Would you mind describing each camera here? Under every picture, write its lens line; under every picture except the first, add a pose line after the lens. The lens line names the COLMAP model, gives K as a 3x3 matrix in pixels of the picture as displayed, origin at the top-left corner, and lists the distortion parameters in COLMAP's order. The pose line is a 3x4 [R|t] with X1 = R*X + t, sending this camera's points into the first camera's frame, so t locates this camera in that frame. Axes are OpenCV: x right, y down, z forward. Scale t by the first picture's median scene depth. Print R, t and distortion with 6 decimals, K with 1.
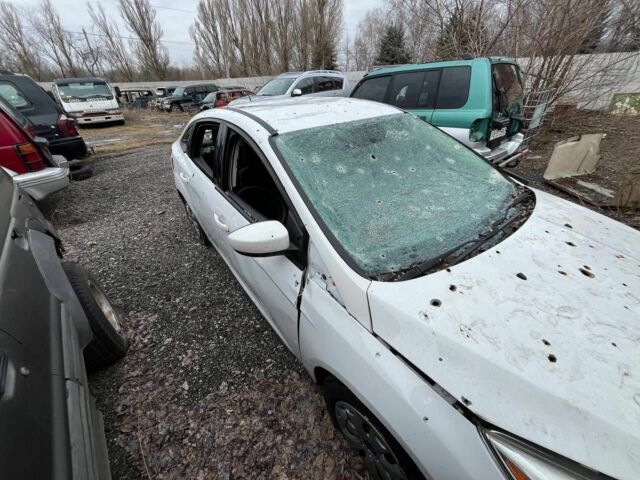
lens RADIAL K [[257.2, 0, 316.3], [0, 257.2, 241.3], [0, 0, 1]] dist [-0.003650, -0.000093]
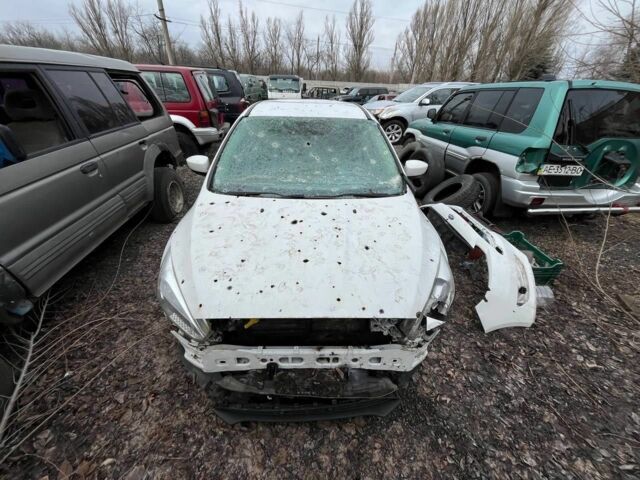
lens RADIAL K [[257.2, 0, 316.3], [0, 257.2, 241.3], [0, 0, 1]] dist [-0.003650, -0.000093]
pose [[0.808610, 0.358590, -0.466436, 0.244125], [-0.365252, 0.927479, 0.079836, 0.007737], [0.461238, 0.105811, 0.880945, -0.034049]]
